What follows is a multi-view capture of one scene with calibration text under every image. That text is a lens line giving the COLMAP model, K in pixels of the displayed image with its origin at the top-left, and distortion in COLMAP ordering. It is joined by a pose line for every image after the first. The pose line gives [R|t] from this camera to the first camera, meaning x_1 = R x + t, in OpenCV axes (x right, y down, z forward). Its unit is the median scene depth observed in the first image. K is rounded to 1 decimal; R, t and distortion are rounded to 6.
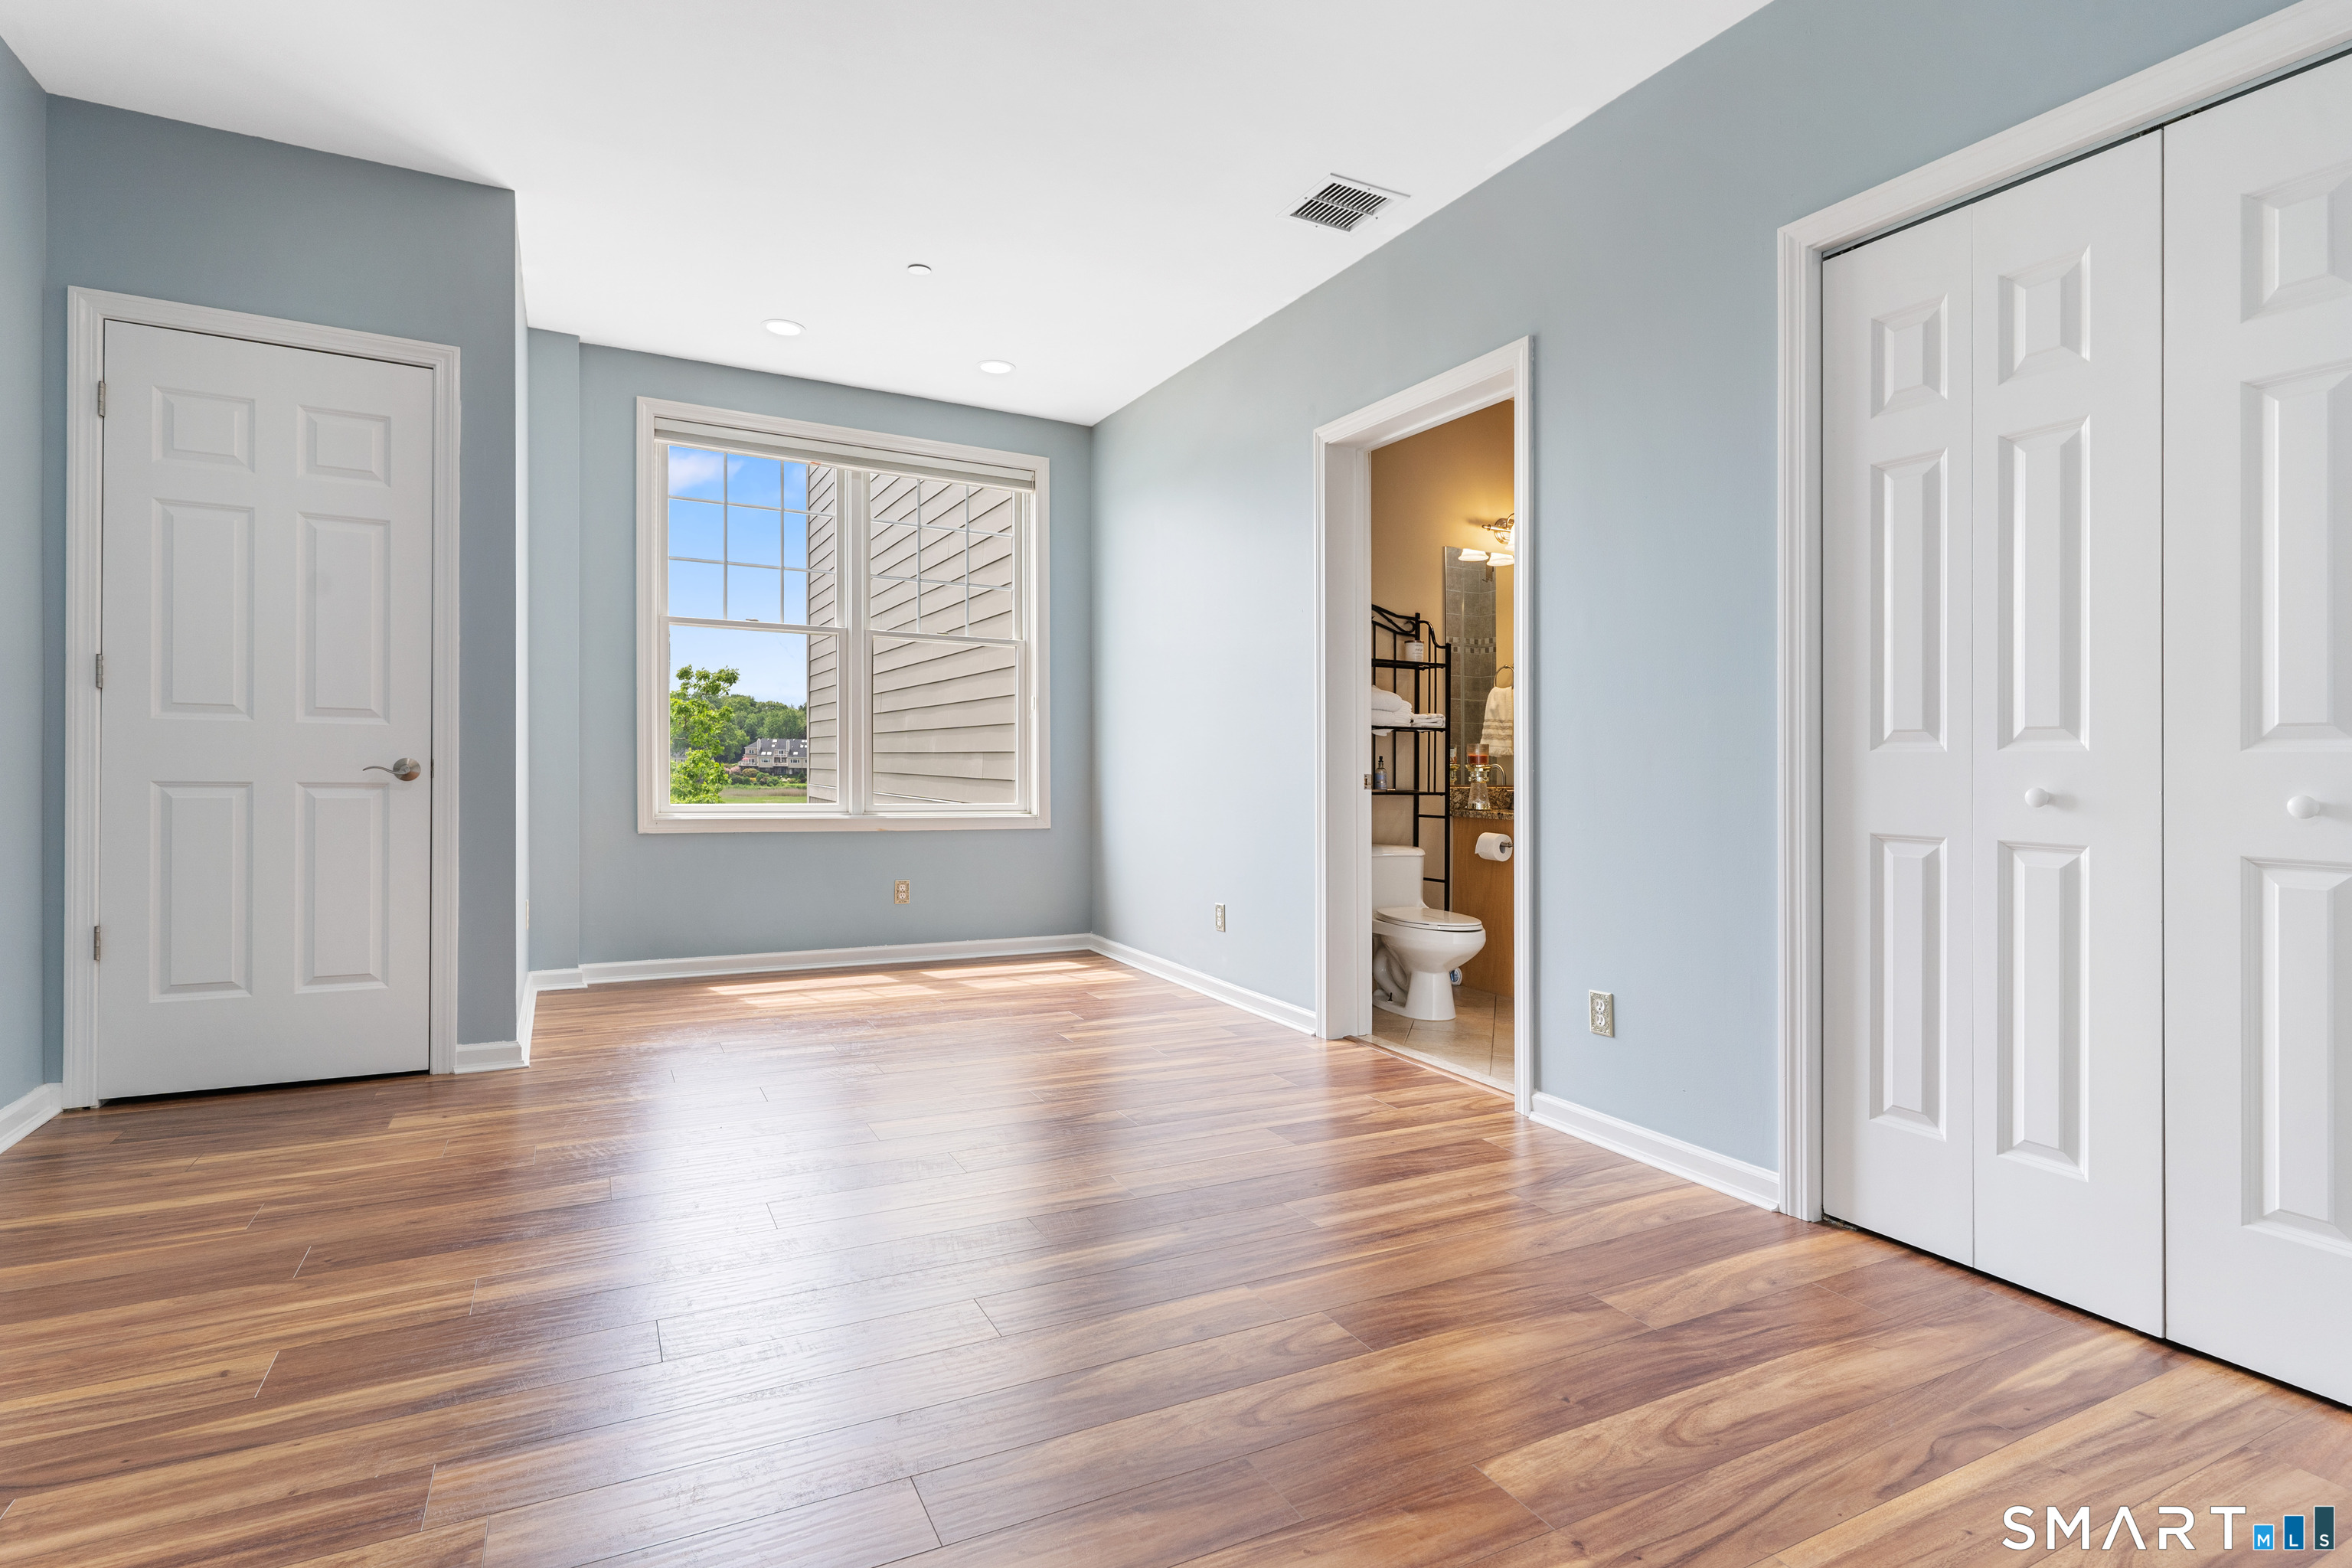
lens RADIAL K [[1131.7, 0, 1145.4], [0, 1131.7, 752.5], [0, 0, 1]] dist [0.001383, -0.000988]
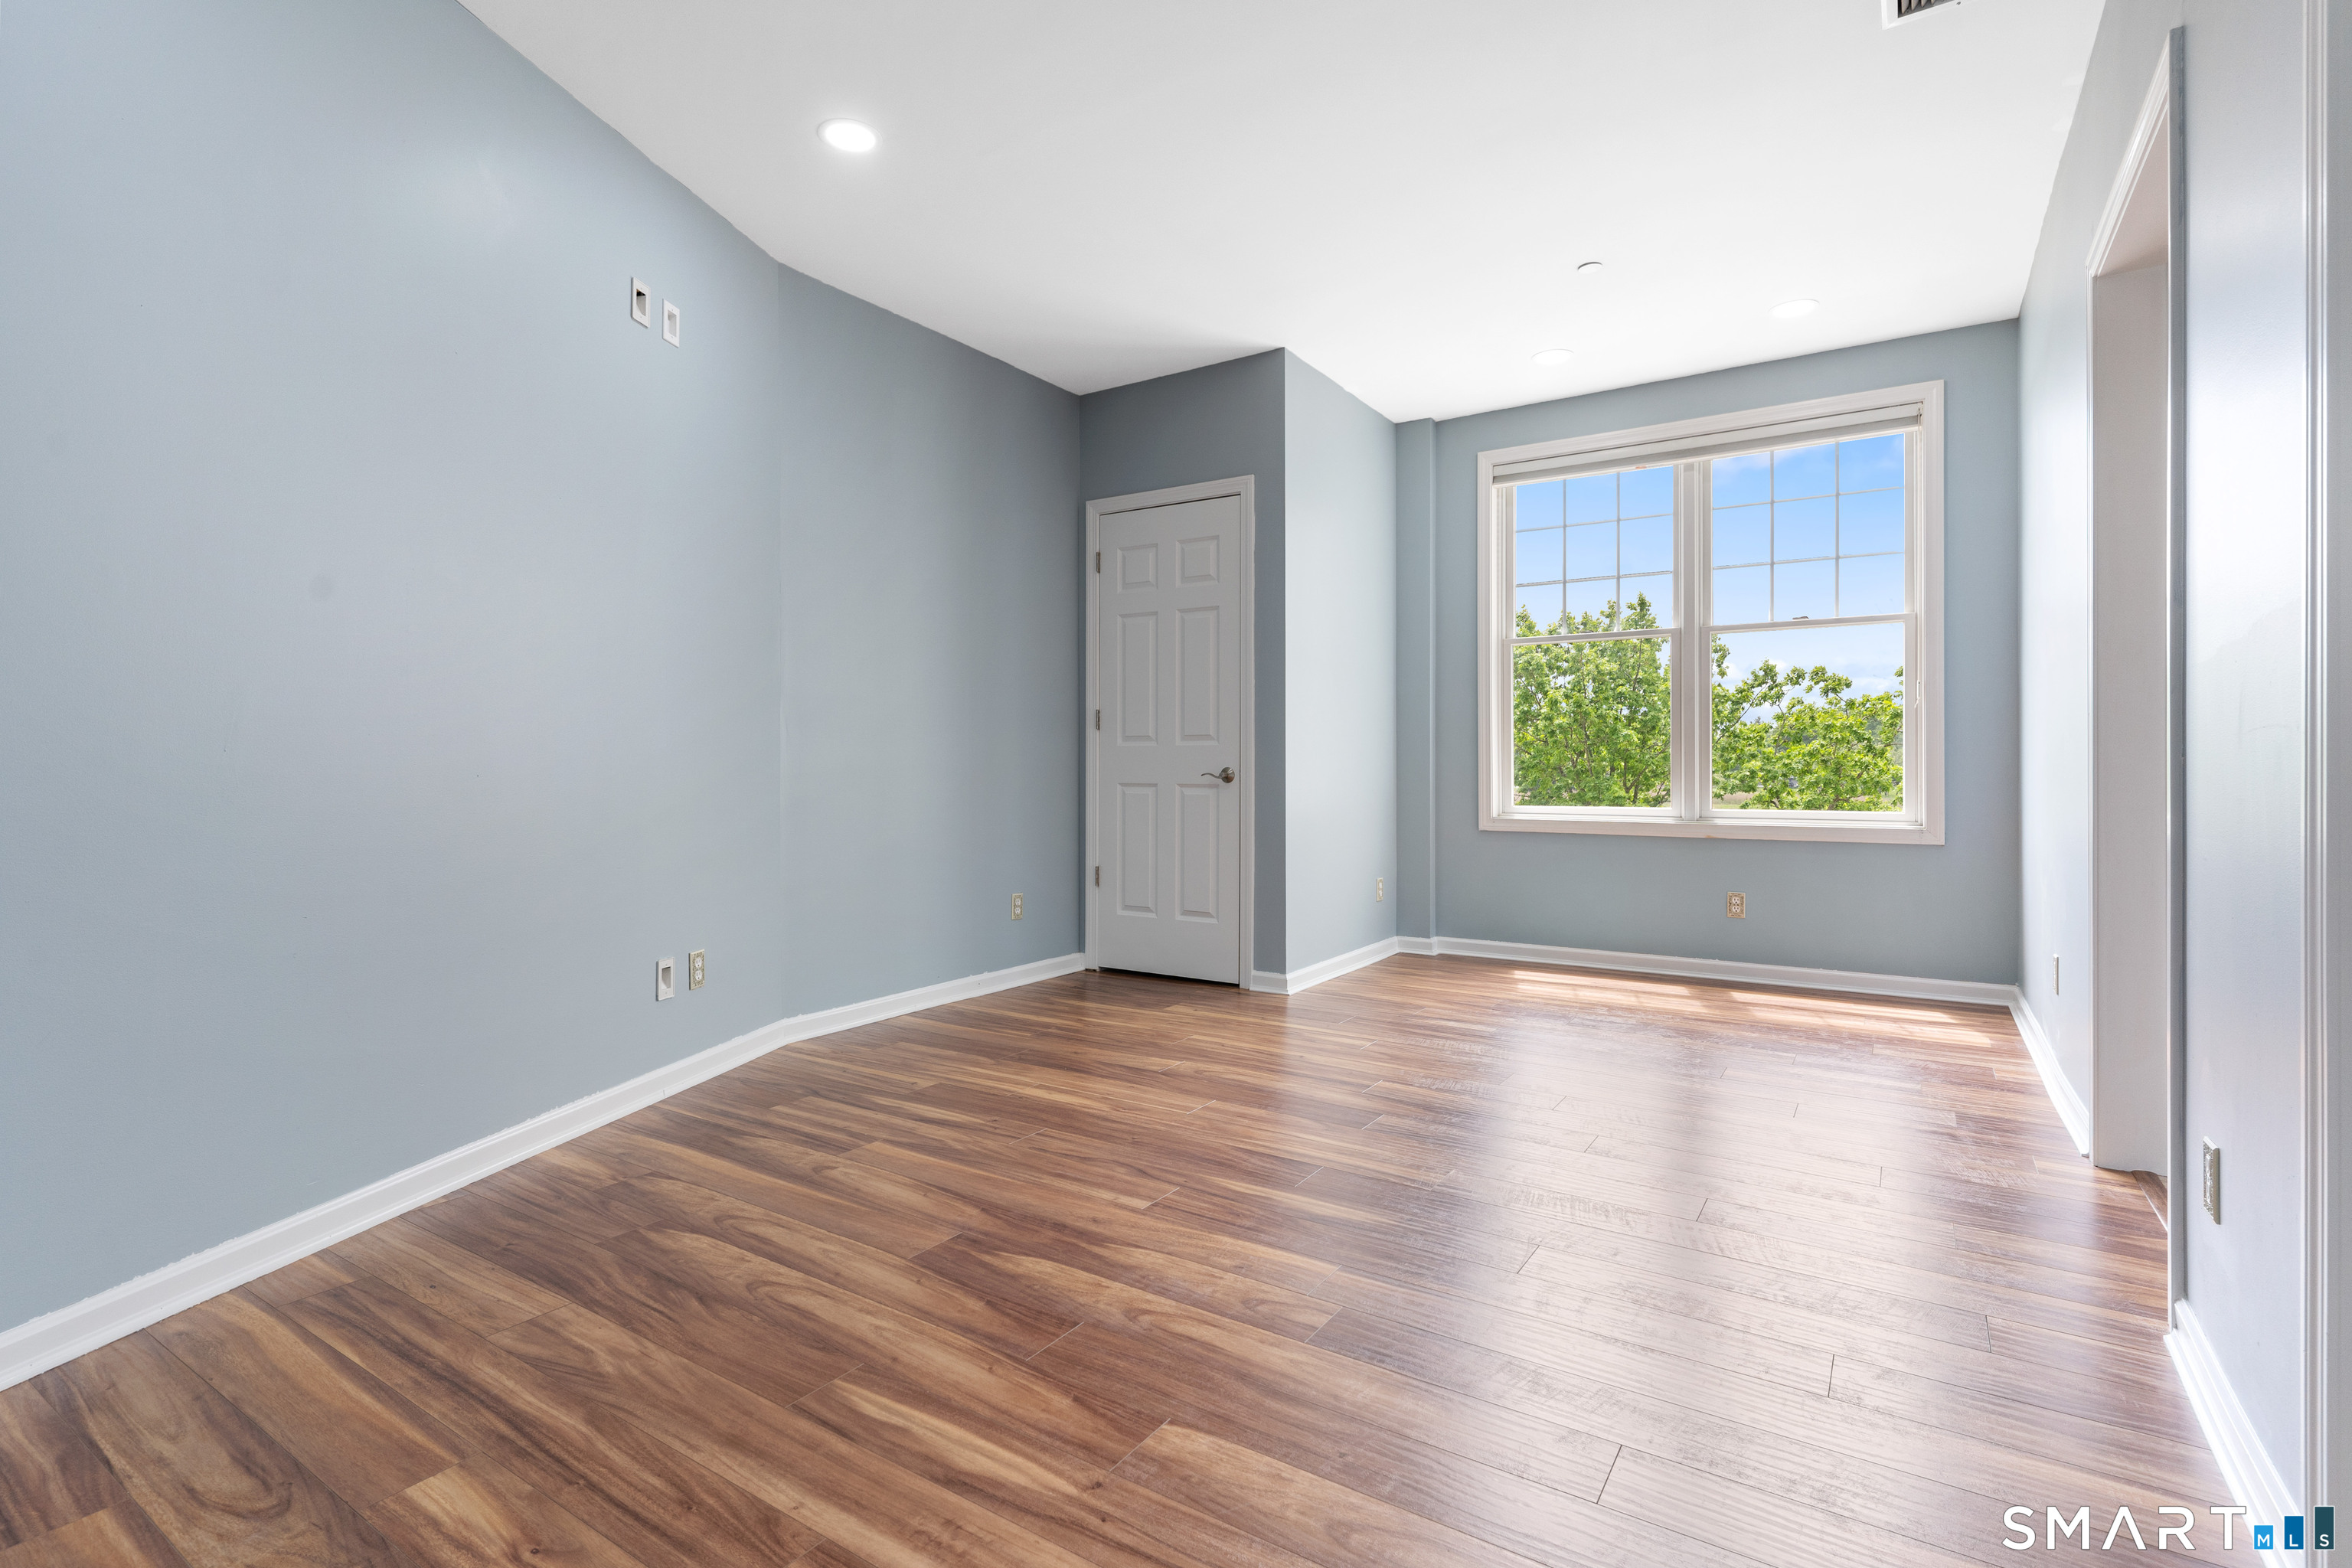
lens RADIAL K [[1131.7, 0, 1187.3], [0, 1131.7, 764.7], [0, 0, 1]] dist [0.001383, -0.000988]
pose [[0.490067, -0.018577, -0.871487, 0.593419], [0.018195, 0.999773, -0.011080, 0.017147], [0.871495, -0.010427, 0.490294, 0.245570]]
